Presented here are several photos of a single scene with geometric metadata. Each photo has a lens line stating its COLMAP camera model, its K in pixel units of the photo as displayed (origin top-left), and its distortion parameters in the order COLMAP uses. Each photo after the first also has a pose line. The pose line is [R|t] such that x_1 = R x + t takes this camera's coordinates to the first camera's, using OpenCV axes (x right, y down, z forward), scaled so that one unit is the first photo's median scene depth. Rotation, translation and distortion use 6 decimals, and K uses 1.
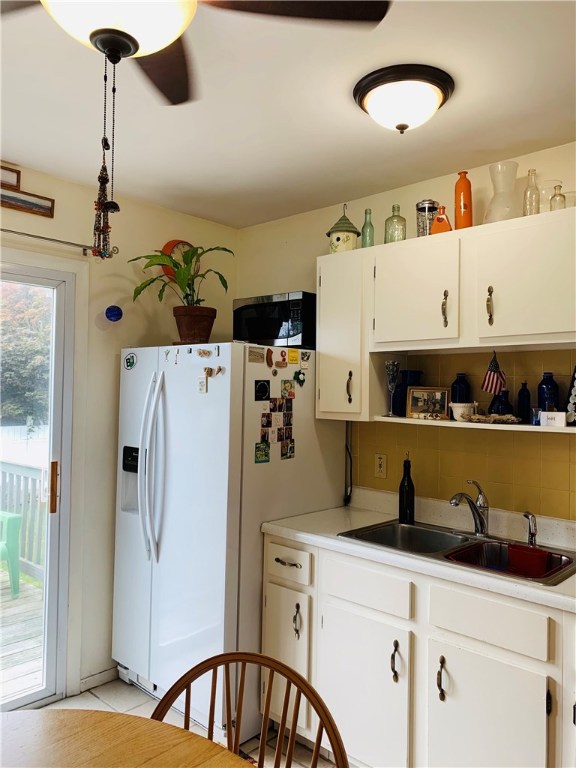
lens RADIAL K [[588.5, 0, 288.0], [0, 588.5, 384.0], [0, 0, 1]] dist [0.066084, -0.074997]
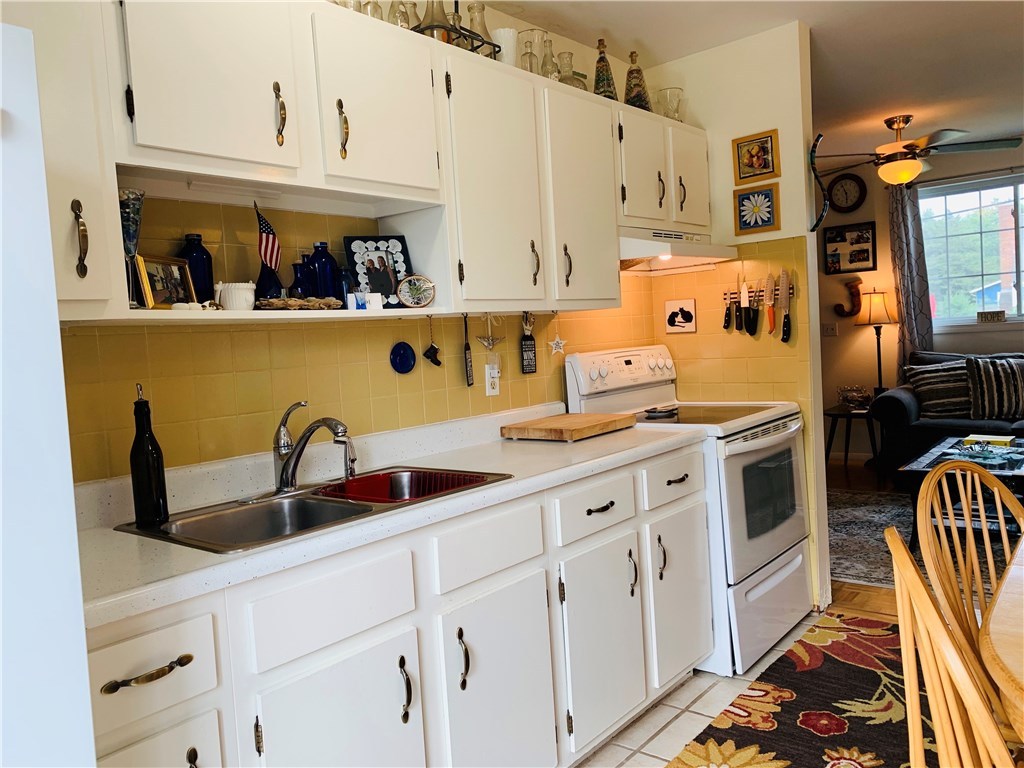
lens RADIAL K [[796.6, 0, 485.0], [0, 796.6, 381.2], [0, 0, 1]] dist [-0.007625, -0.003536]
pose [[-0.046131, -0.062781, 0.996961, -0.520756], [0.047372, 0.996763, 0.064960, 0.090685], [-0.997812, 0.050225, -0.043008, 0.806947]]
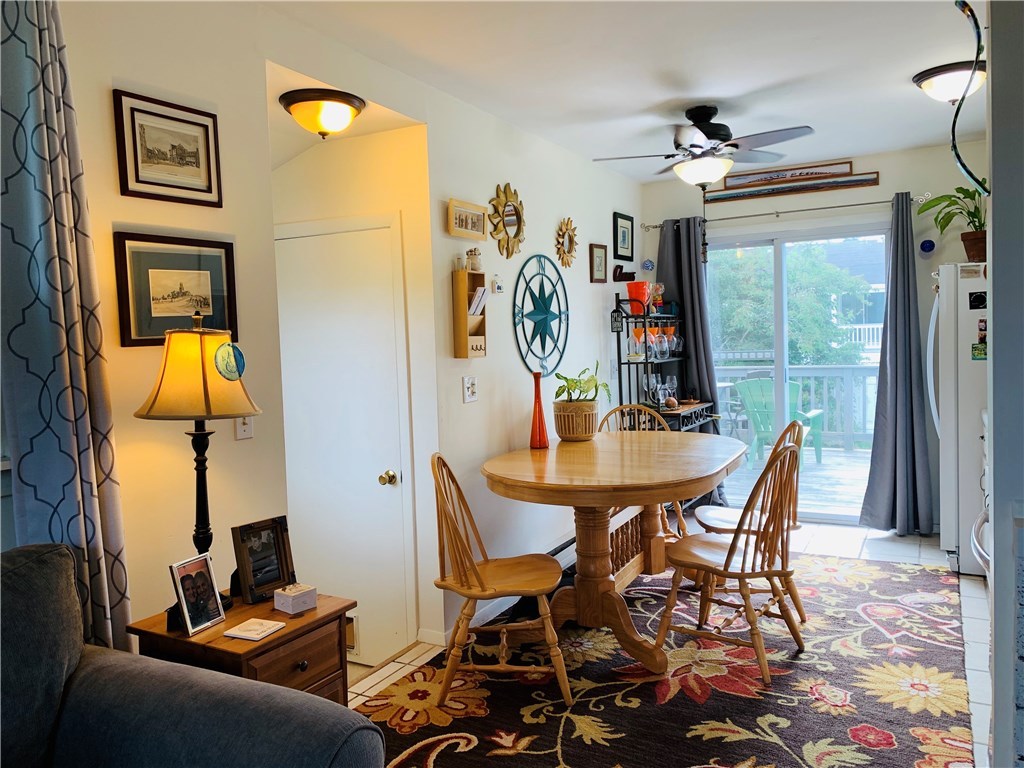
lens RADIAL K [[784.7, 0, 507.4], [0, 784.7, 379.8], [0, 0, 1]] dist [0.066084, -0.074997]
pose [[0.262224, 0.023471, -0.964722, 1.387650], [0.056382, 0.997624, 0.039597, 0.058645], [0.963359, -0.064776, 0.260277, -0.398443]]
